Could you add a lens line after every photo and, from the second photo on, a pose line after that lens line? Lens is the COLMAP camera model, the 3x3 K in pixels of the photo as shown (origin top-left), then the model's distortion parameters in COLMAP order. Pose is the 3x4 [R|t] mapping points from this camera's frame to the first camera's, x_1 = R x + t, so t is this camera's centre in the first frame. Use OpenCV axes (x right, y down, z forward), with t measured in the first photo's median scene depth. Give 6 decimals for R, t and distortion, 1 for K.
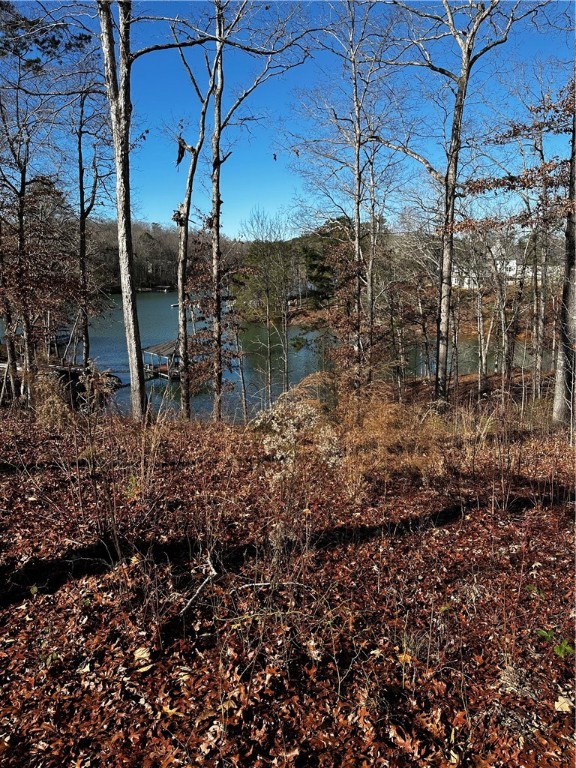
lens RADIAL K [[527.6, 0, 288.0], [0, 527.6, 384.0], [0, 0, 1]] dist [0.123381, -0.196428]
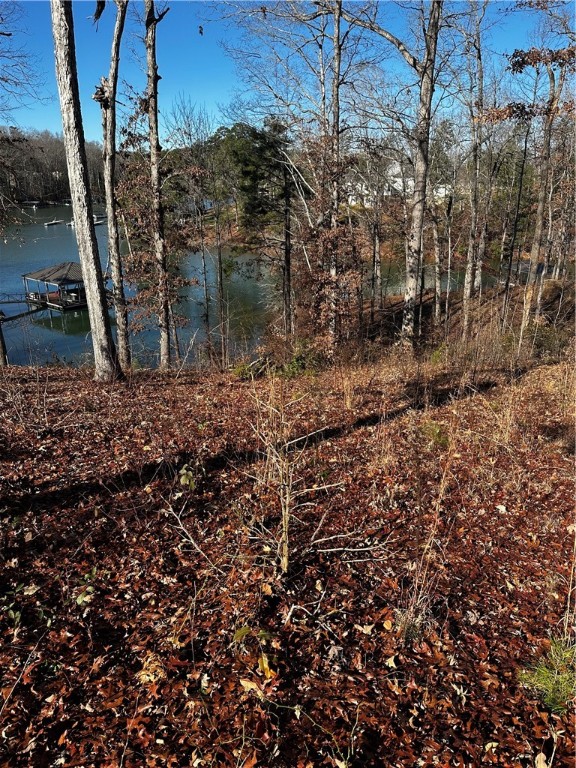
lens RADIAL K [[539.3, 0, 283.4], [0, 539.3, 384.4], [0, 0, 1]] dist [0.010171, -0.001741]
pose [[0.980848, -0.054220, 0.187074, -0.117857], [0.027538, 0.989429, 0.142382, -0.012888], [-0.192816, -0.134504, 0.971973, 0.156451]]
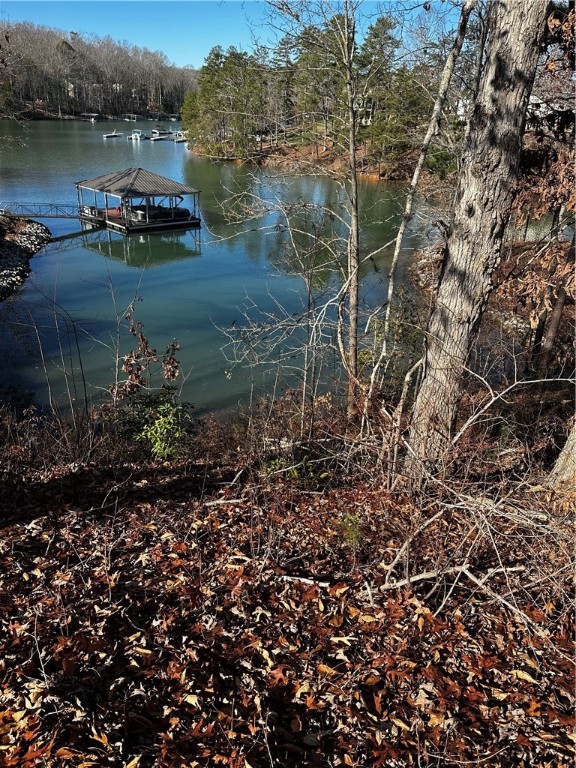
lens RADIAL K [[539.3, 0, 283.4], [0, 539.3, 384.4], [0, 0, 1]] dist [0.010171, -0.001741]
pose [[0.994286, 0.010483, 0.106236, -0.290585], [-0.036775, 0.967886, 0.248686, 0.001479], [-0.100218, -0.251172, 0.962741, 0.865965]]
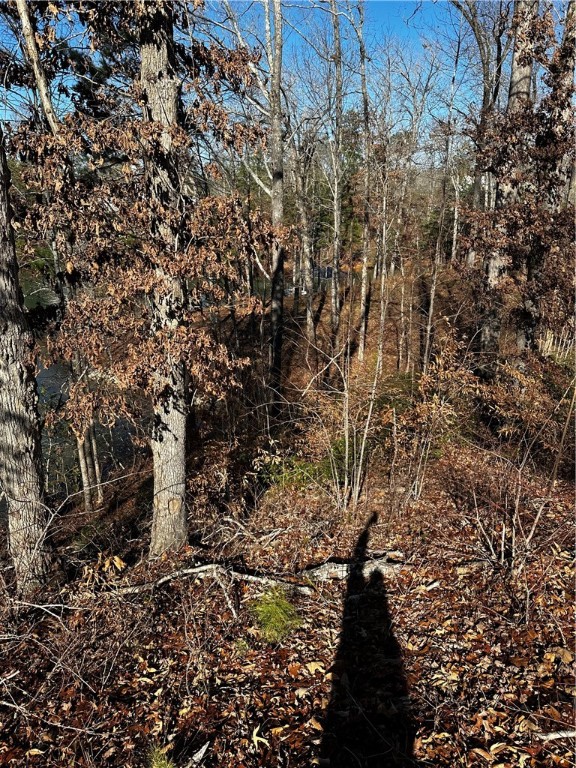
lens RADIAL K [[536.0, 0, 286.4], [0, 536.0, 387.5], [0, 0, 1]] dist [0.046684, -0.048482]
pose [[0.754447, -0.179723, 0.631275, -0.260304], [0.107490, 0.982628, 0.151289, -0.023053], [-0.647499, -0.046284, 0.760660, 0.812004]]
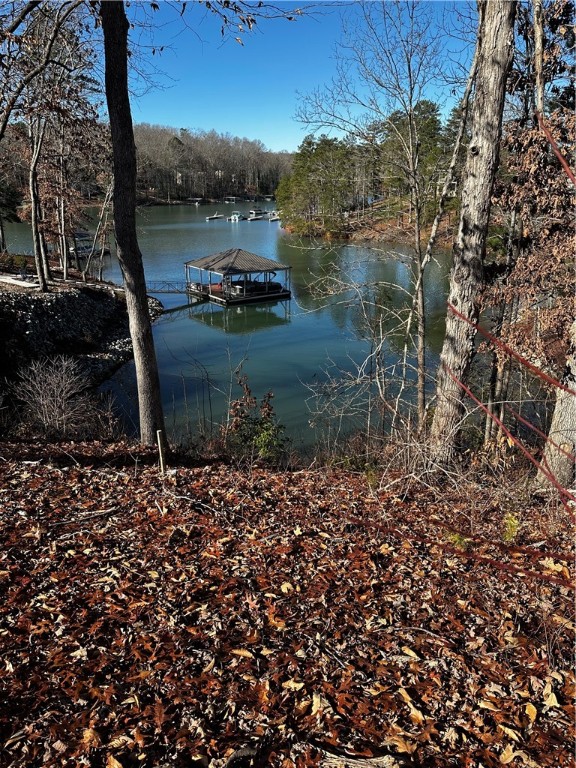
lens RADIAL K [[530.7, 0, 288.9], [0, 530.7, 387.1], [0, 0, 1]] dist [0.118815, -0.189263]
pose [[0.998539, 0.028006, -0.046214, -0.286808], [-0.021154, 0.989554, 0.142601, -0.005723], [0.049725, -0.141416, 0.988701, 0.744061]]
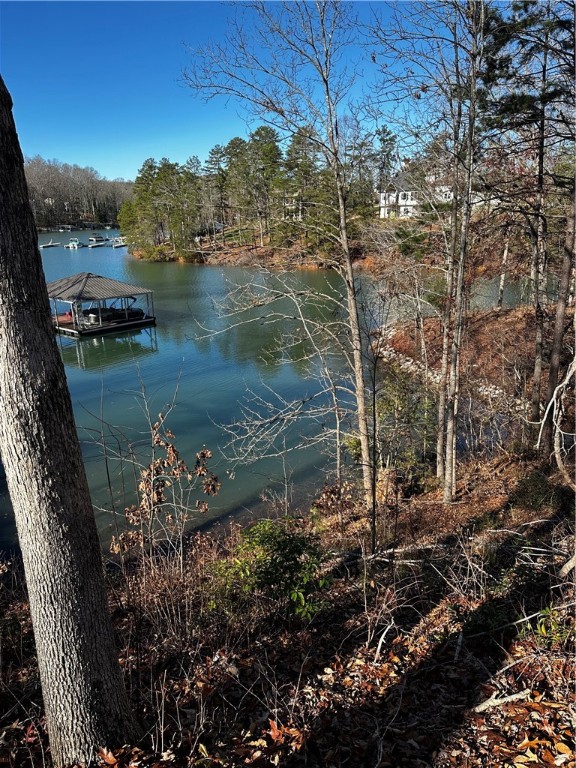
lens RADIAL K [[536.0, 0, 286.4], [0, 536.0, 387.5], [0, 0, 1]] dist [0.046684, -0.048482]
pose [[0.975562, -0.067317, 0.209156, -0.355534], [0.047452, 0.993996, 0.098589, 0.001859], [-0.214537, -0.086255, 0.972900, 0.929875]]
